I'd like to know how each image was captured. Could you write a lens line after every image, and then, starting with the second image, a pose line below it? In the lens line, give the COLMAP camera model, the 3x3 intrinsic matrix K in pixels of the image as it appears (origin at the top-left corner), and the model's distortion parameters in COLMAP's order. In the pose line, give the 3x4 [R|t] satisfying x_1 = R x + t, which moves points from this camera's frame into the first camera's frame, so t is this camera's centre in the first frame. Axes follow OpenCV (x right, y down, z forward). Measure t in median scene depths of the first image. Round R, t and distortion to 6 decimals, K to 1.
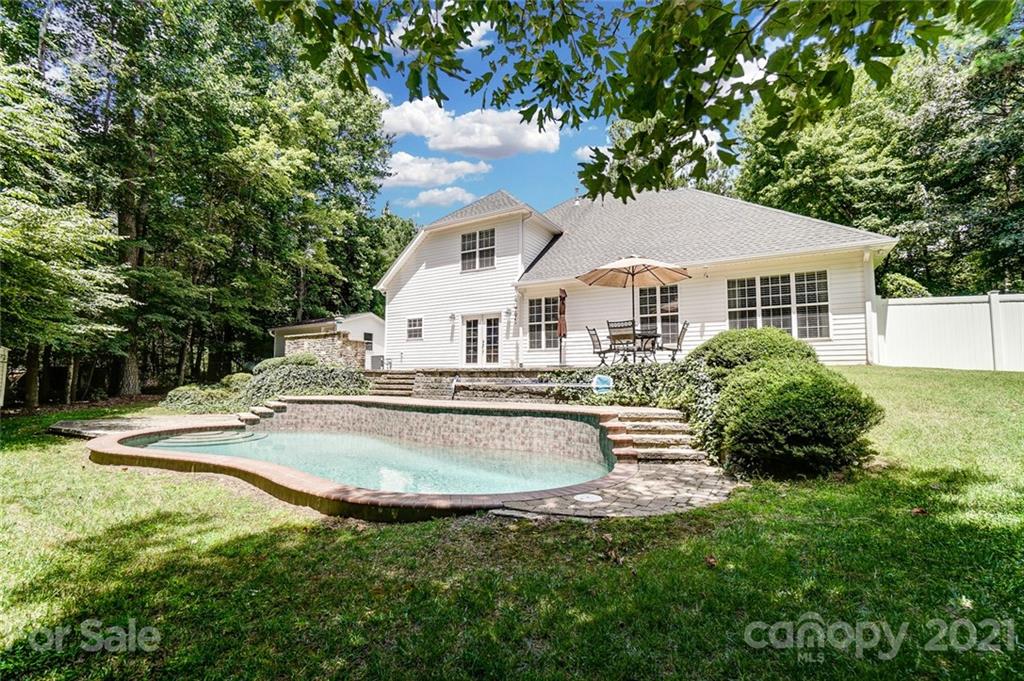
lens RADIAL K [[468.5, 0, 504.6], [0, 468.5, 340.1], [0, 0, 1]] dist [-0.070300, 0.026100]
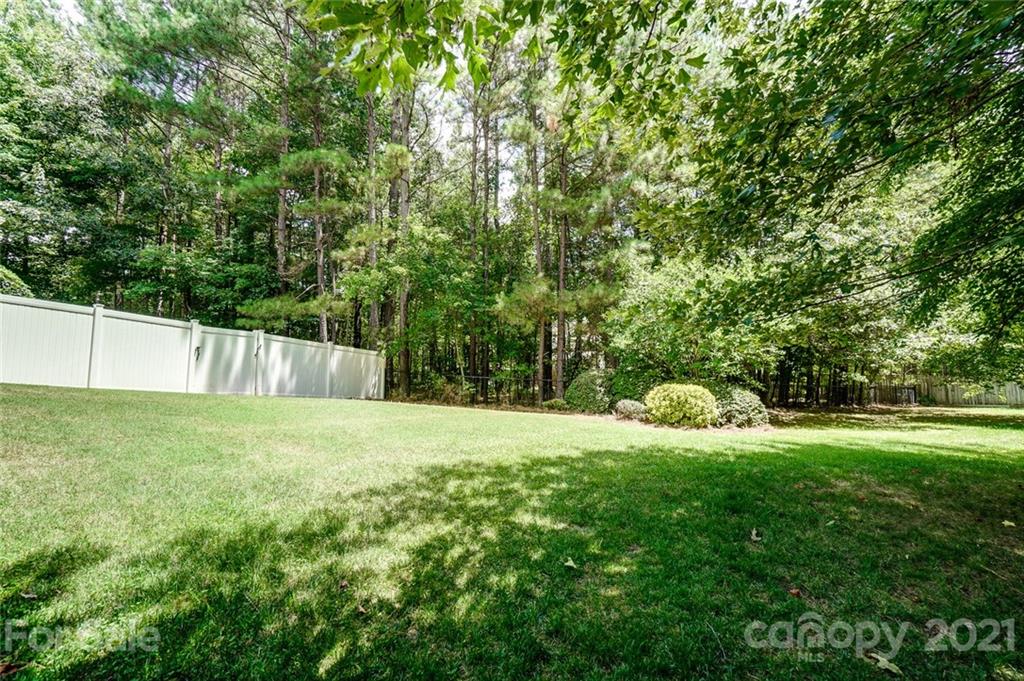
lens RADIAL K [[468.5, 0, 504.6], [0, 468.5, 340.1], [0, 0, 1]] dist [-0.070300, 0.026100]
pose [[-0.033221, 0.088777, 0.995497, 0.067618], [-0.093382, 0.991414, -0.091530, -0.018687], [-0.995076, -0.096002, -0.024646, 0.100037]]
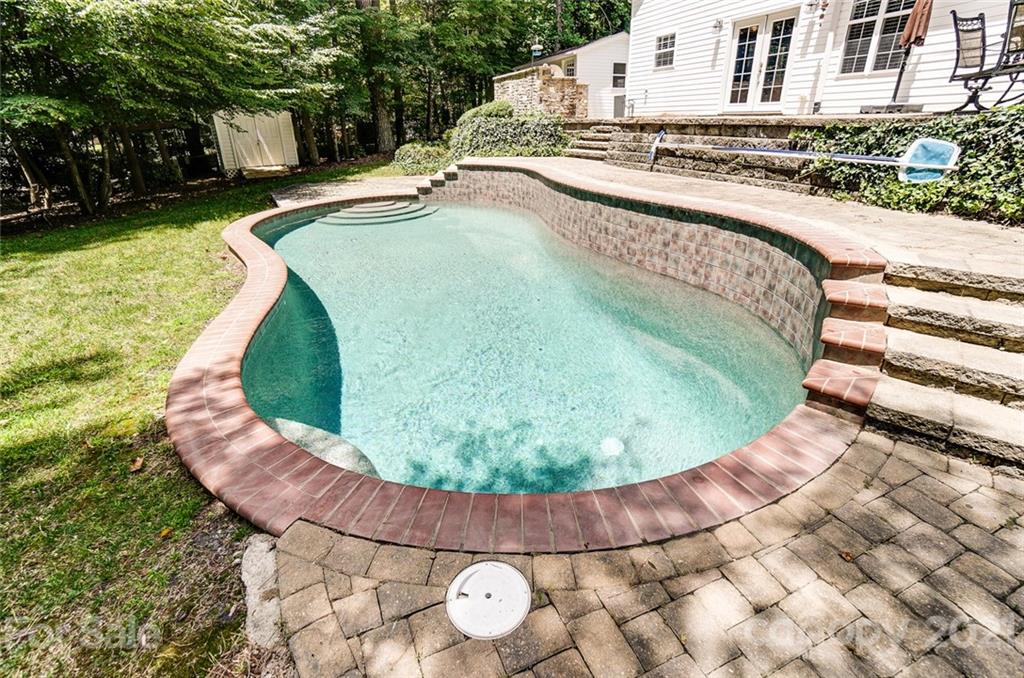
lens RADIAL K [[468.5, 0, 504.6], [0, 468.5, 338.6], [0, 0, 1]] dist [-0.070300, 0.026100]
pose [[0.809116, 0.227192, -0.541955, 0.112445], [0.079114, 0.871733, 0.483551, 0.003062], [0.582300, -0.434125, 0.687359, 0.293160]]
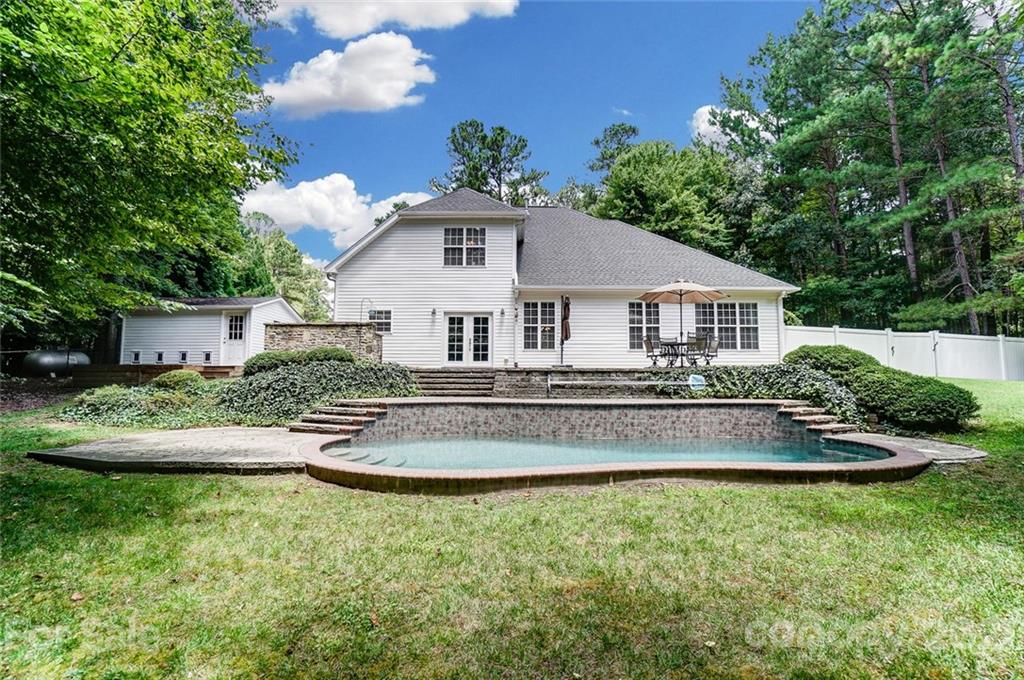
lens RADIAL K [[468.5, 0, 504.6], [0, 468.5, 339.6], [0, 0, 1]] dist [-0.070300, 0.026100]
pose [[0.847777, 0.043237, 0.528587, -0.652214], [-0.044415, 0.998958, -0.010478, 0.012431], [-0.528489, -0.014594, 0.848814, 0.161102]]
